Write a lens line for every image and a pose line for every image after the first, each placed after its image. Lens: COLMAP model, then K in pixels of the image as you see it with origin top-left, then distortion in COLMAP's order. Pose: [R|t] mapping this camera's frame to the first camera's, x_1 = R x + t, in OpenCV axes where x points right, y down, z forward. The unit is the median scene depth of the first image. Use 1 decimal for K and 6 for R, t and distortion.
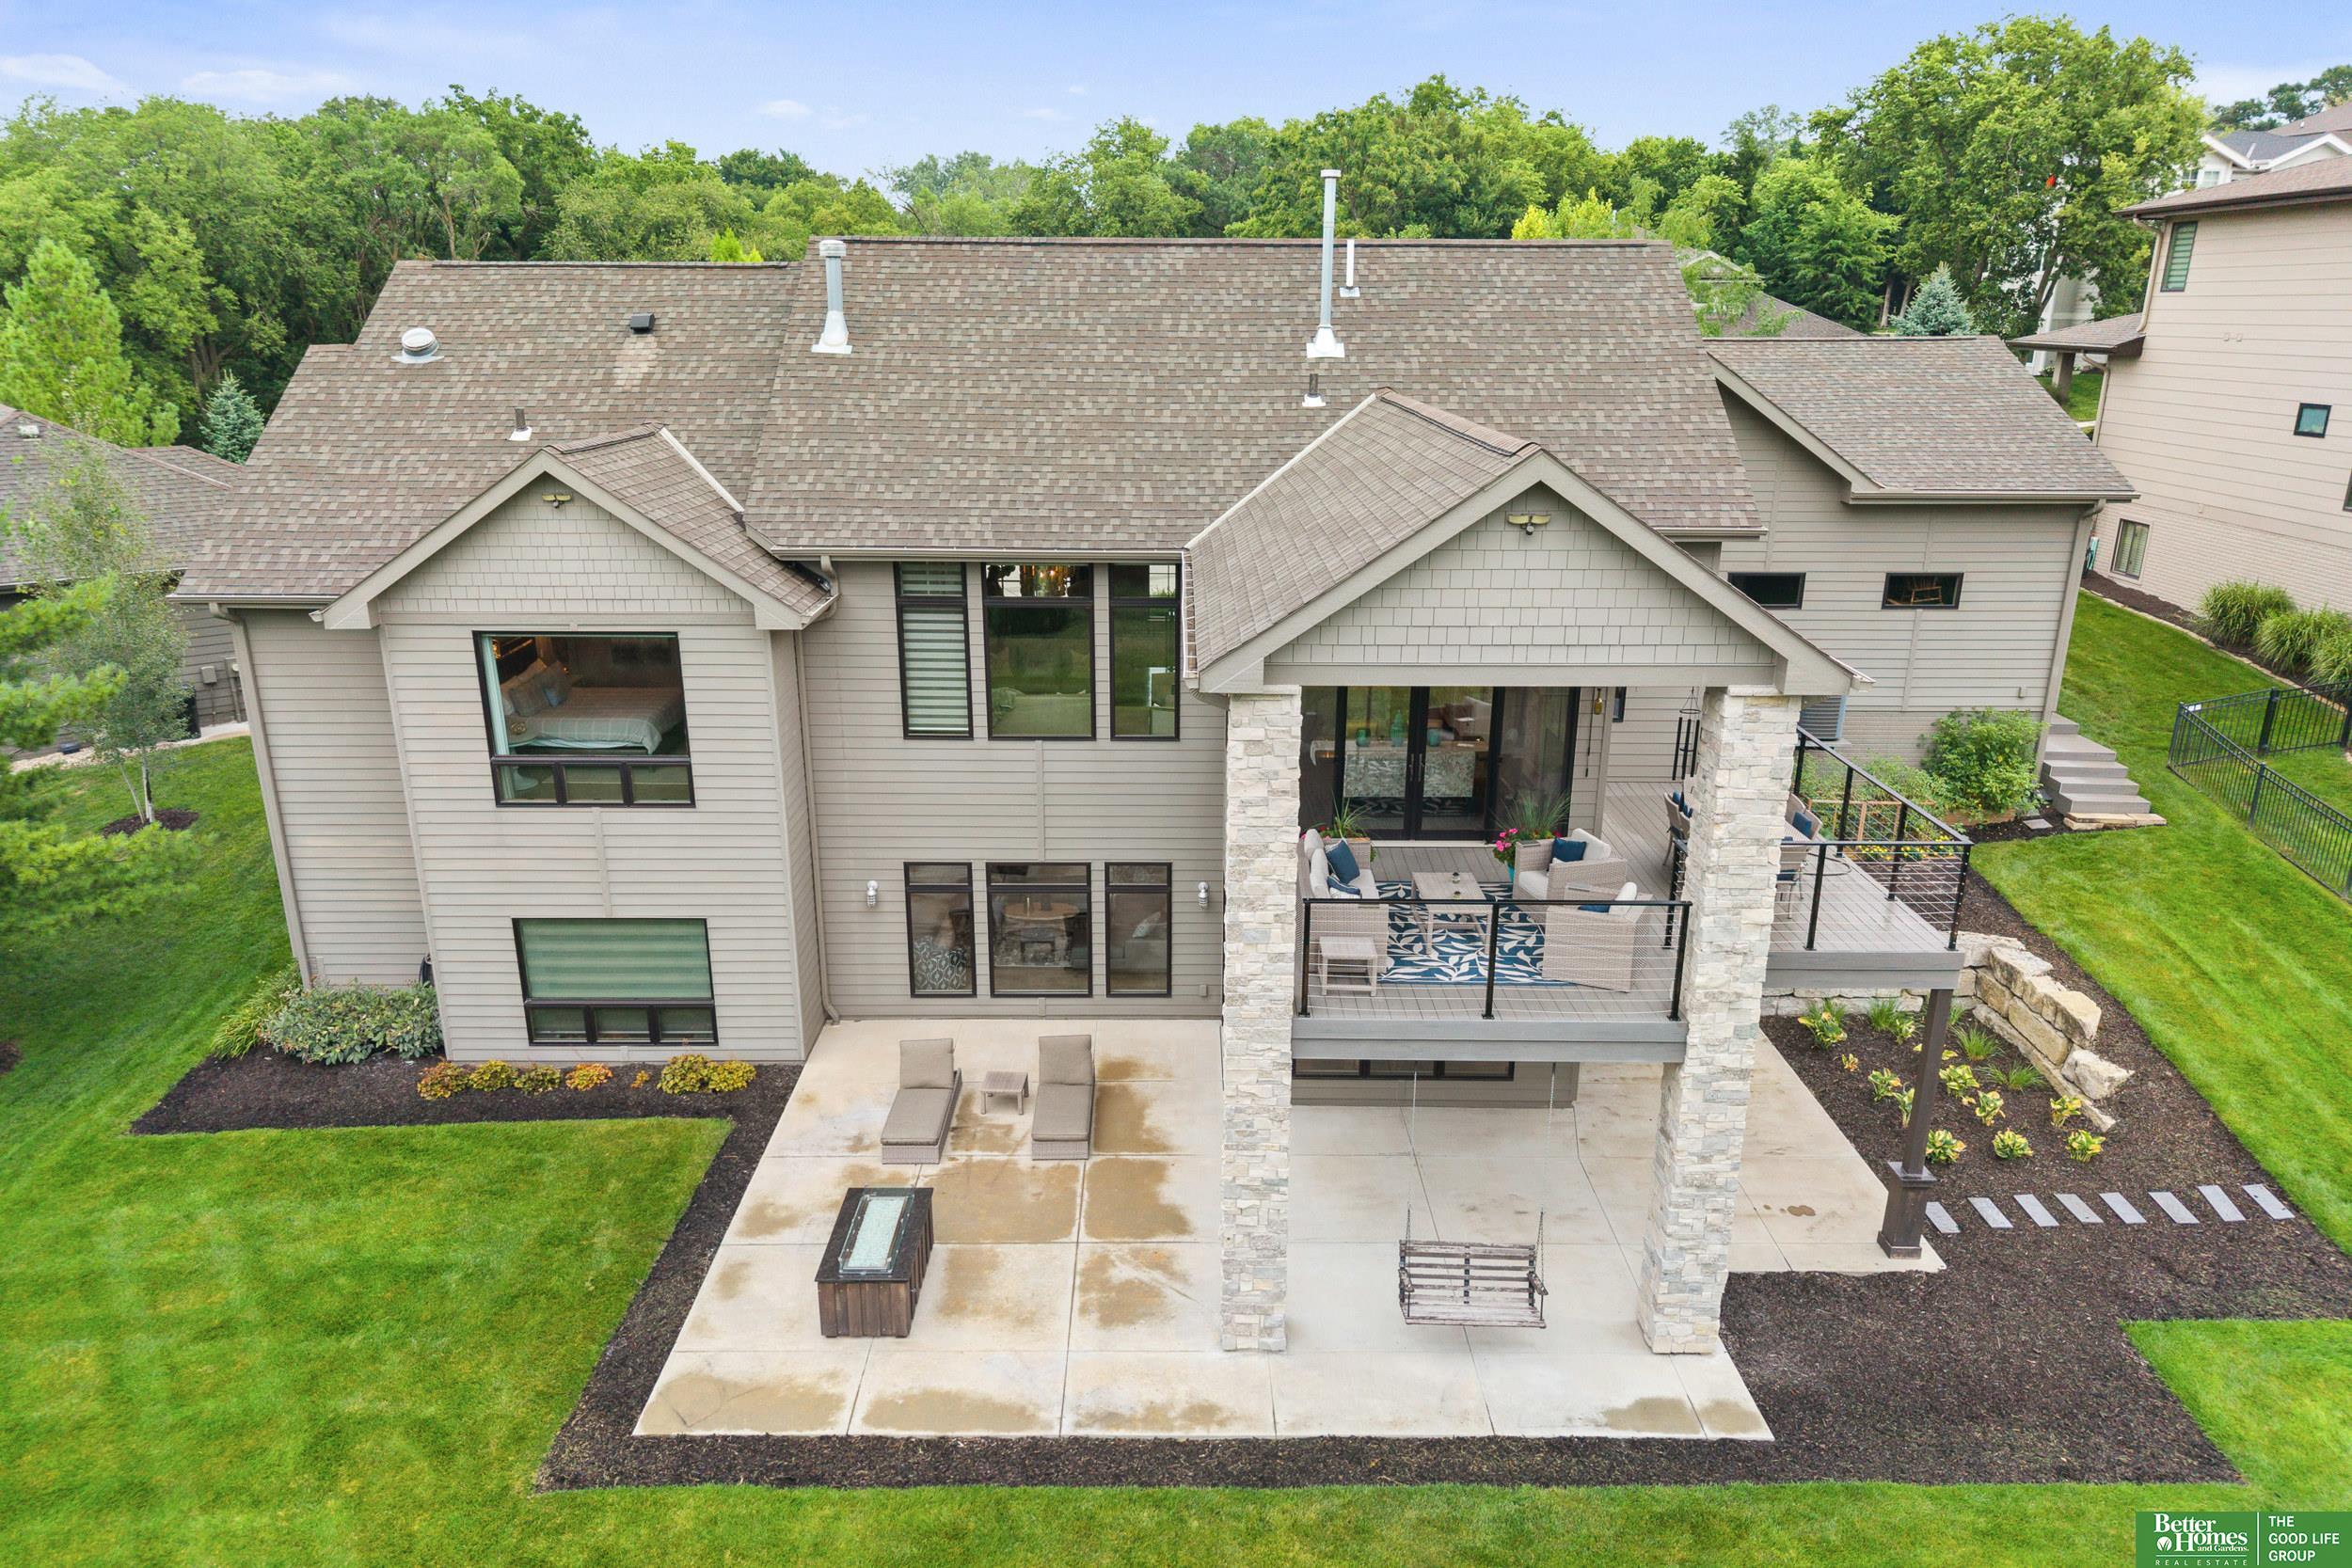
lens RADIAL K [[1743.0, 0, 1186.5], [0, 1743.0, 819.0], [0, 0, 1]] dist [-0.011504, -0.004496]
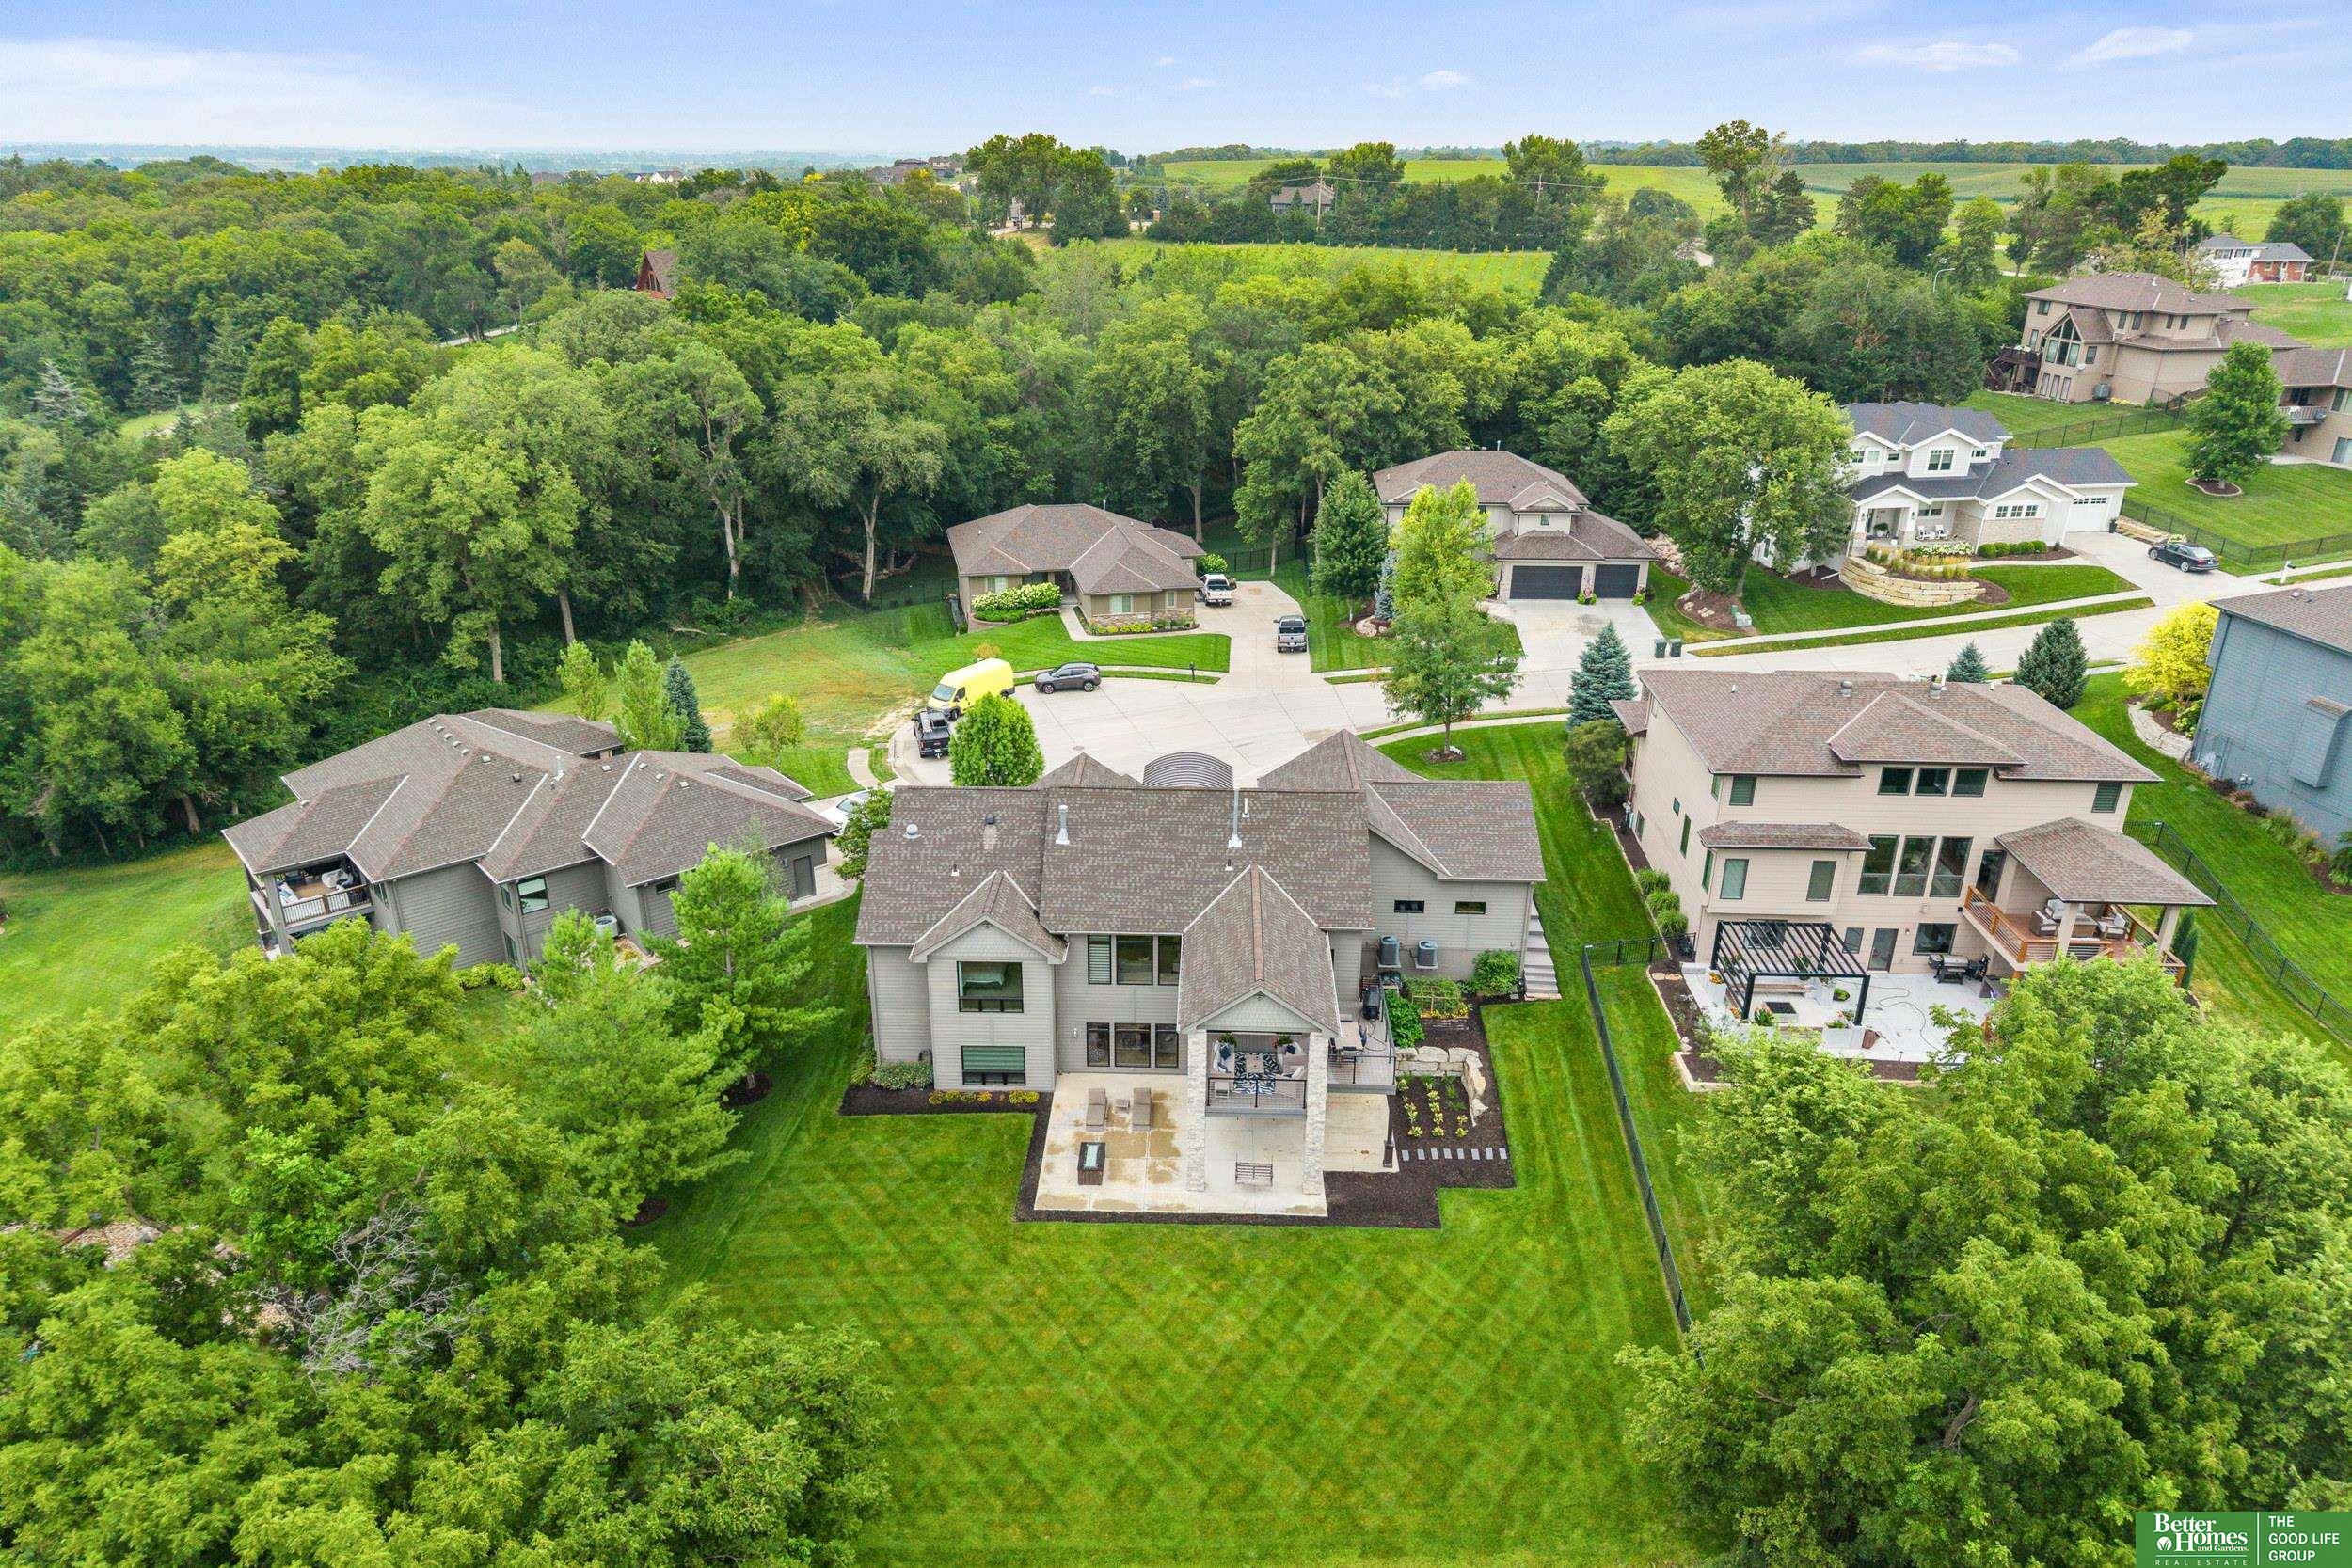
lens RADIAL K [[1641.9, 0, 1184.0], [0, 1641.9, 784.8], [0, 0, 1]] dist [0.016873, -0.004811]
pose [[0.999572, 0.013131, -0.026150, 0.073914], [-0.011535, 0.998115, 0.060278, -0.599463], [0.026892, -0.059950, 0.997839, -1.905197]]
